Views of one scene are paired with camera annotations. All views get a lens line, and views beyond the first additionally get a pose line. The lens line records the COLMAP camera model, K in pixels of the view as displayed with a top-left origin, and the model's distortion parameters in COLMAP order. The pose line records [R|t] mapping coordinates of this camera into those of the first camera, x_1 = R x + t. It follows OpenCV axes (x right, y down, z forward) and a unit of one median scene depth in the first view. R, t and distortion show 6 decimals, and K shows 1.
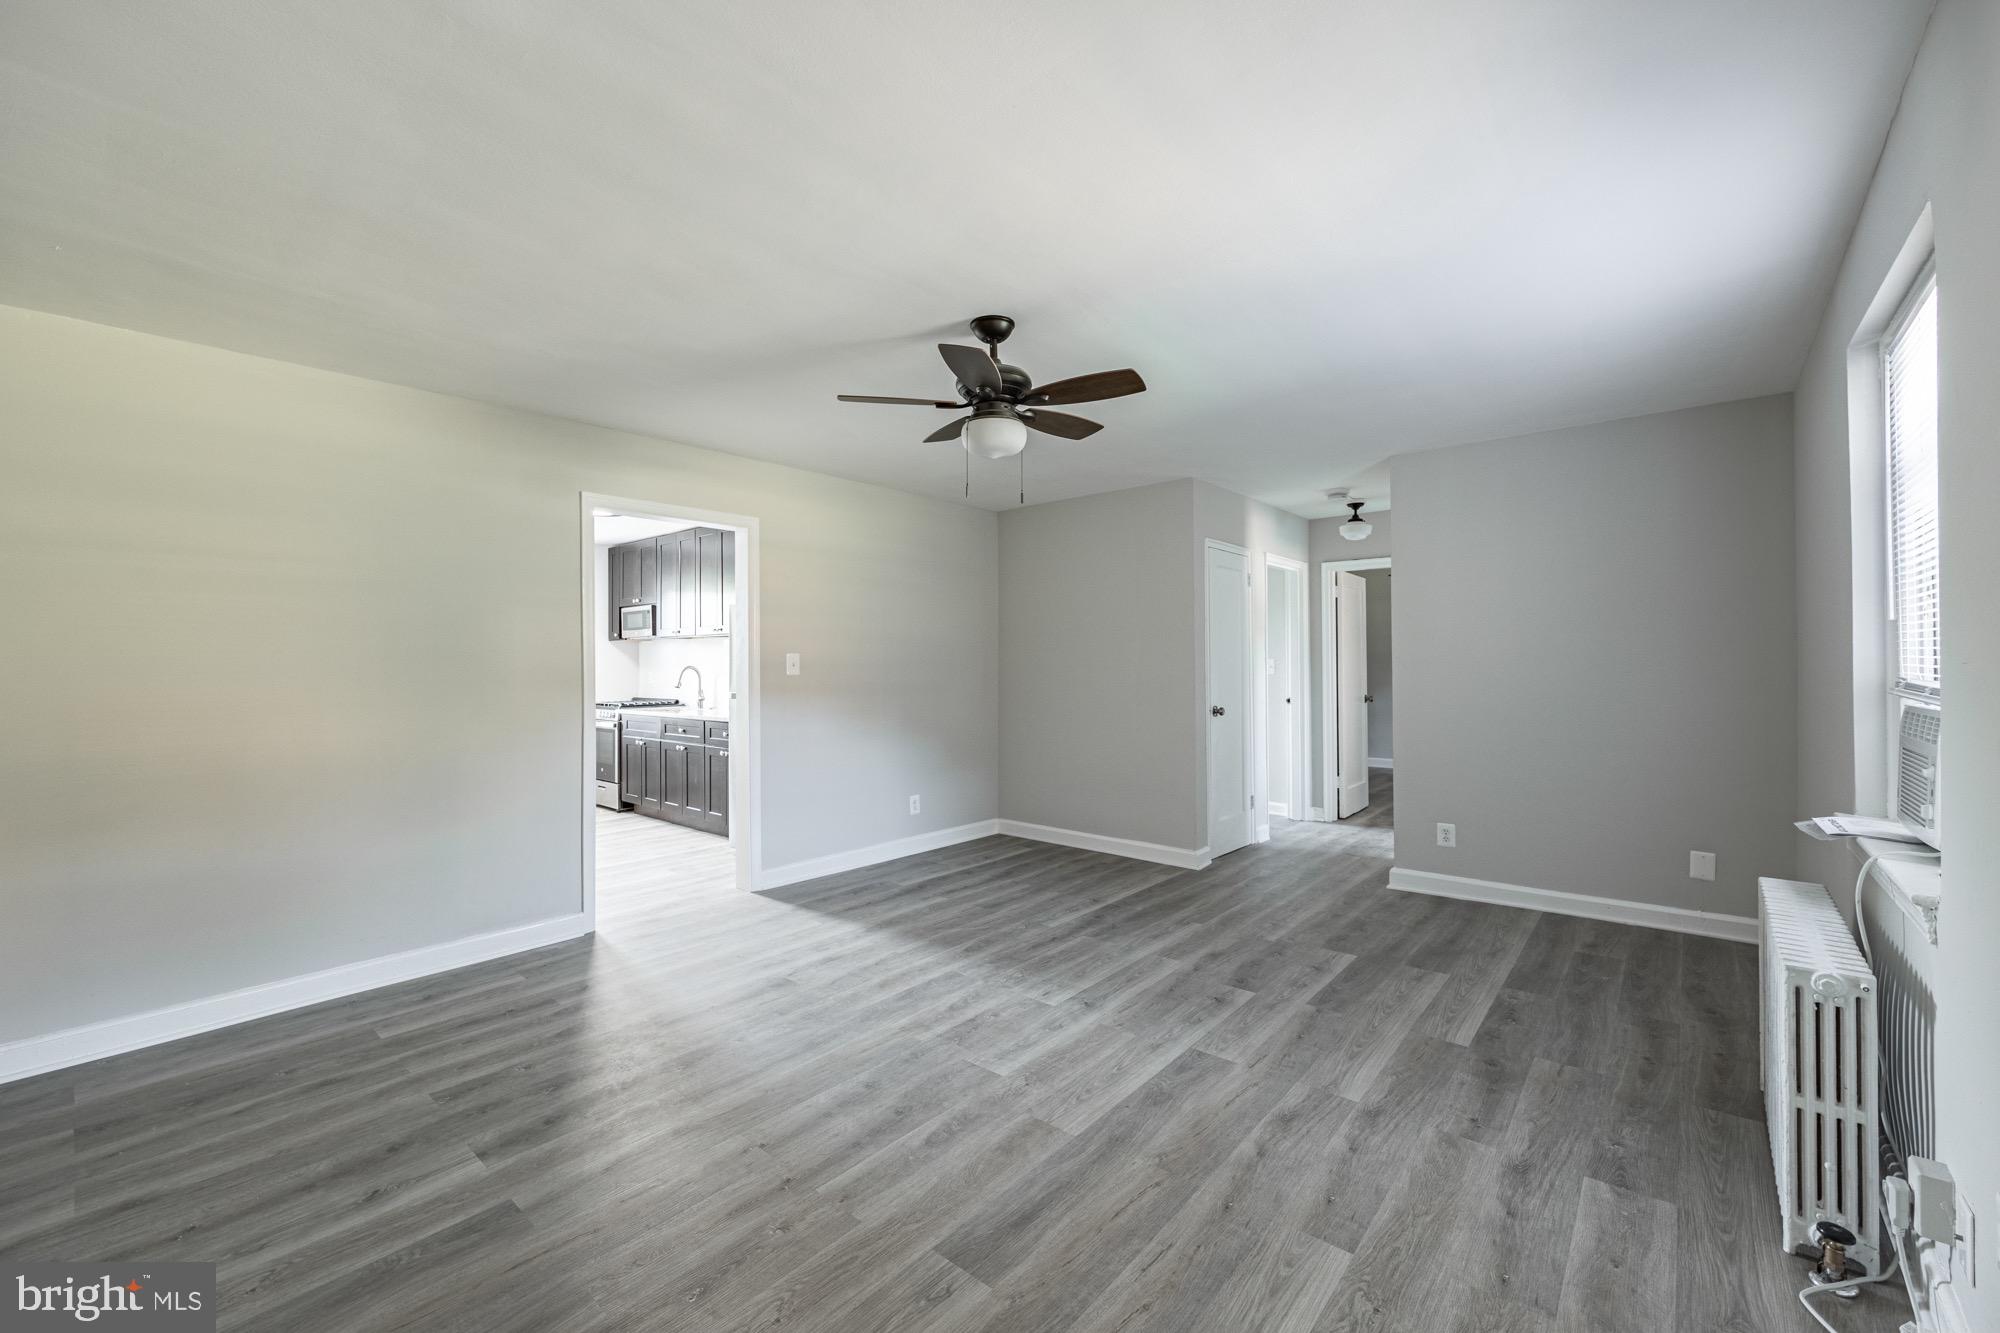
lens RADIAL K [[806.5, 0, 1000.0], [0, 806.5, 666.5], [0, 0, 1]] dist [-0.002515, 0.000213]
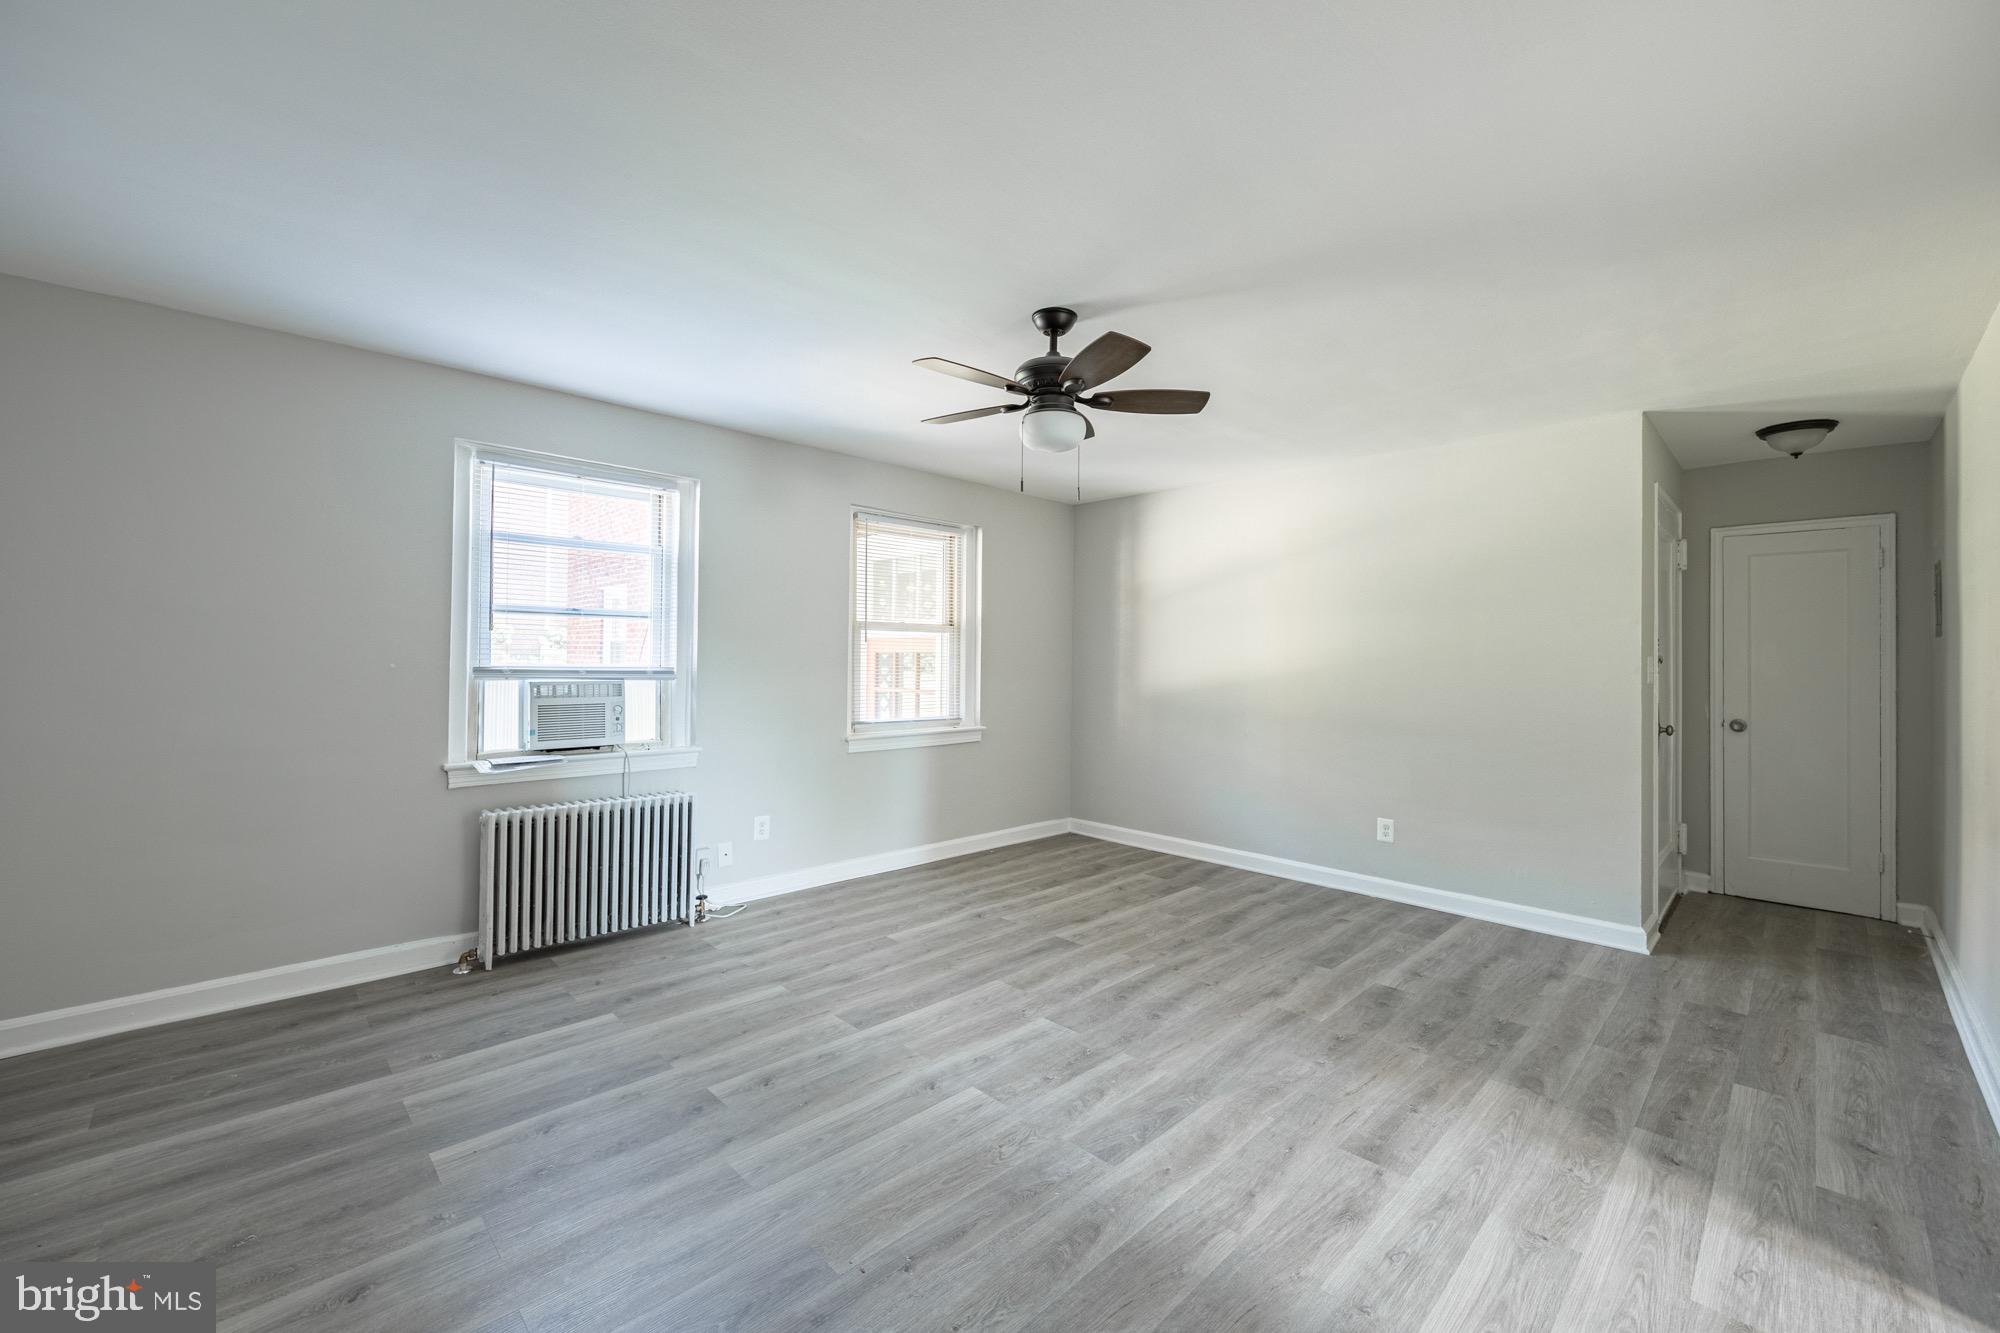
lens RADIAL K [[800.3, 0, 1005.6], [0, 800.3, 656.4], [0, 0, 1]] dist [-0.001551, -0.000008]
pose [[-0.996591, -0.004583, 0.082373, -0.027994], [-0.004637, 0.999989, -0.000456, -0.008073], [-0.082370, -0.000836, -0.996601, 1.742048]]
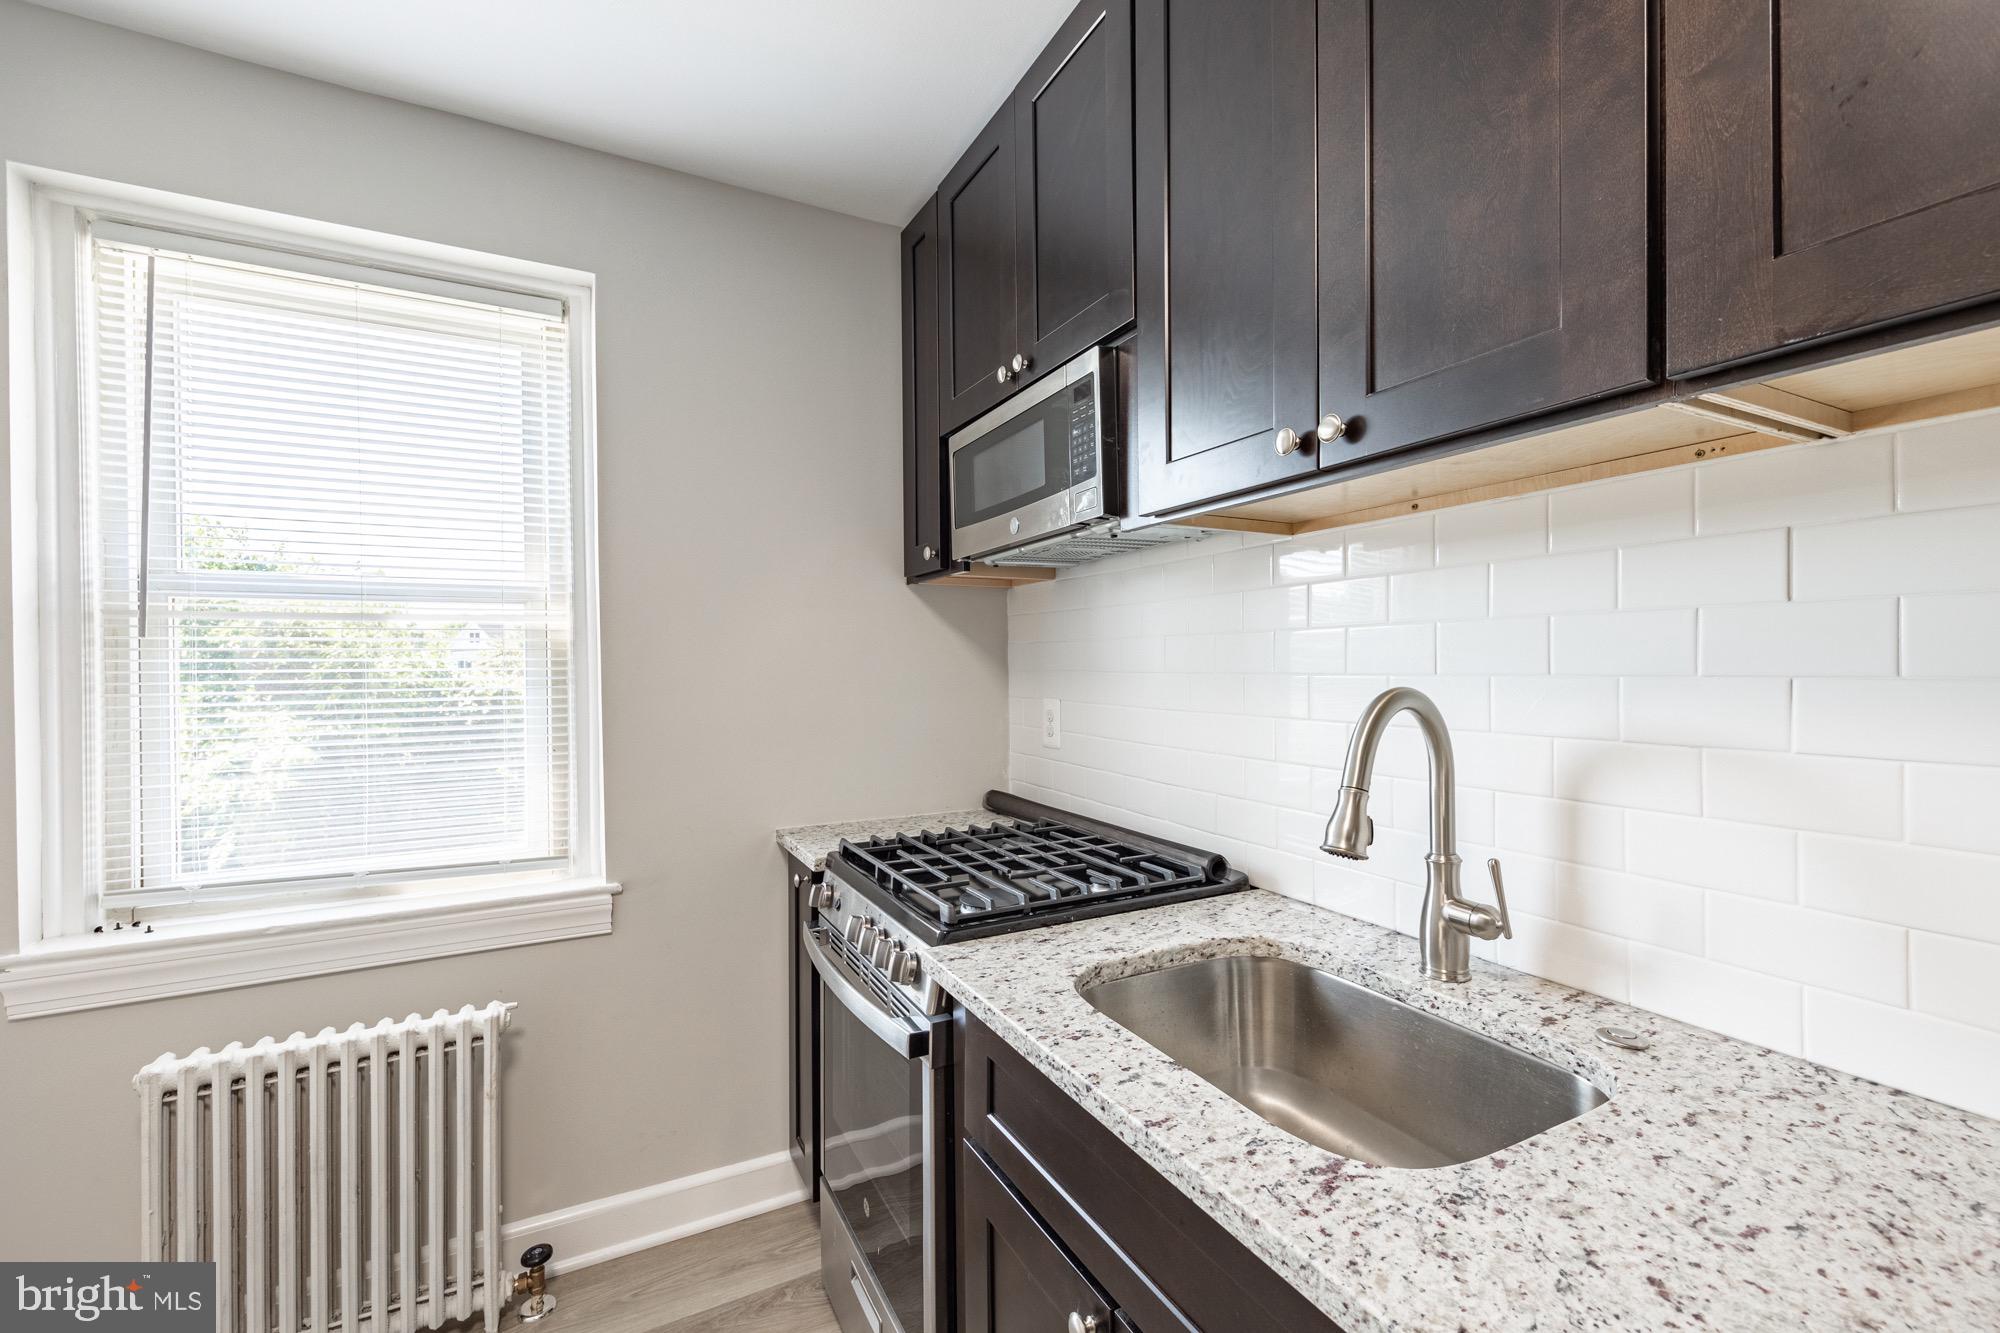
lens RADIAL K [[810.3, 0, 1003.5], [0, 810.3, 662.0], [0, 0, 1]] dist [0.002065, 0.000186]
pose [[0.935347, -0.002896, -0.353720, -0.903902], [0.001225, 0.999987, -0.004947, -0.010402], [0.353730, 0.004194, 0.935338, 1.907616]]
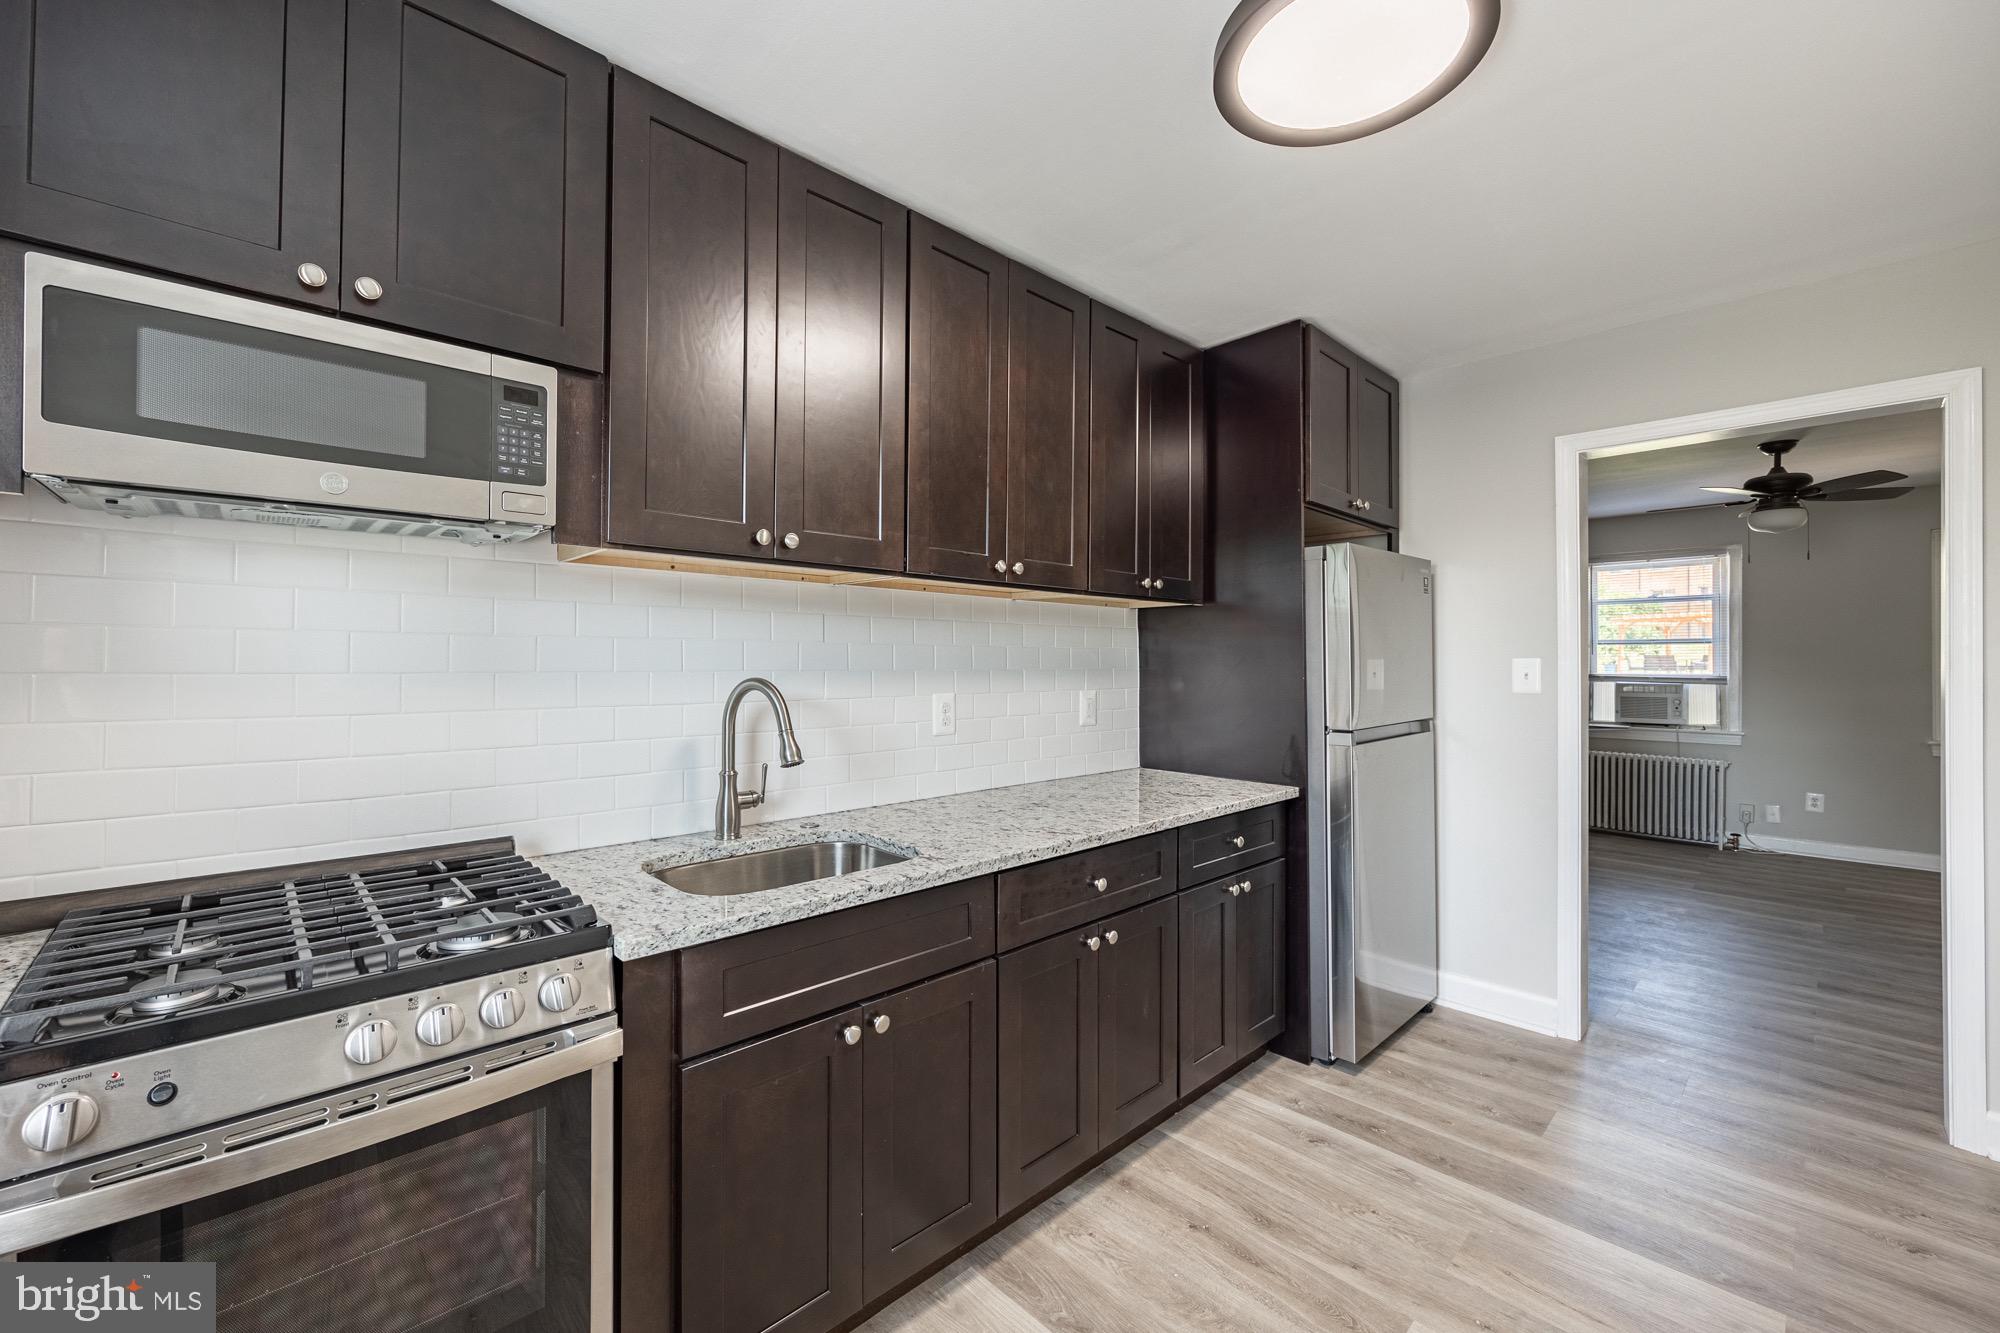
lens RADIAL K [[810.3, 0, 1003.5], [0, 810.3, 662.0], [0, 0, 1]] dist [0.002065, 0.000186]
pose [[0.083391, 0.007271, 0.996490, -1.430535], [0.001289, 0.999972, -0.007404, -0.009005], [-0.996516, 0.001902, 0.083380, 2.030373]]
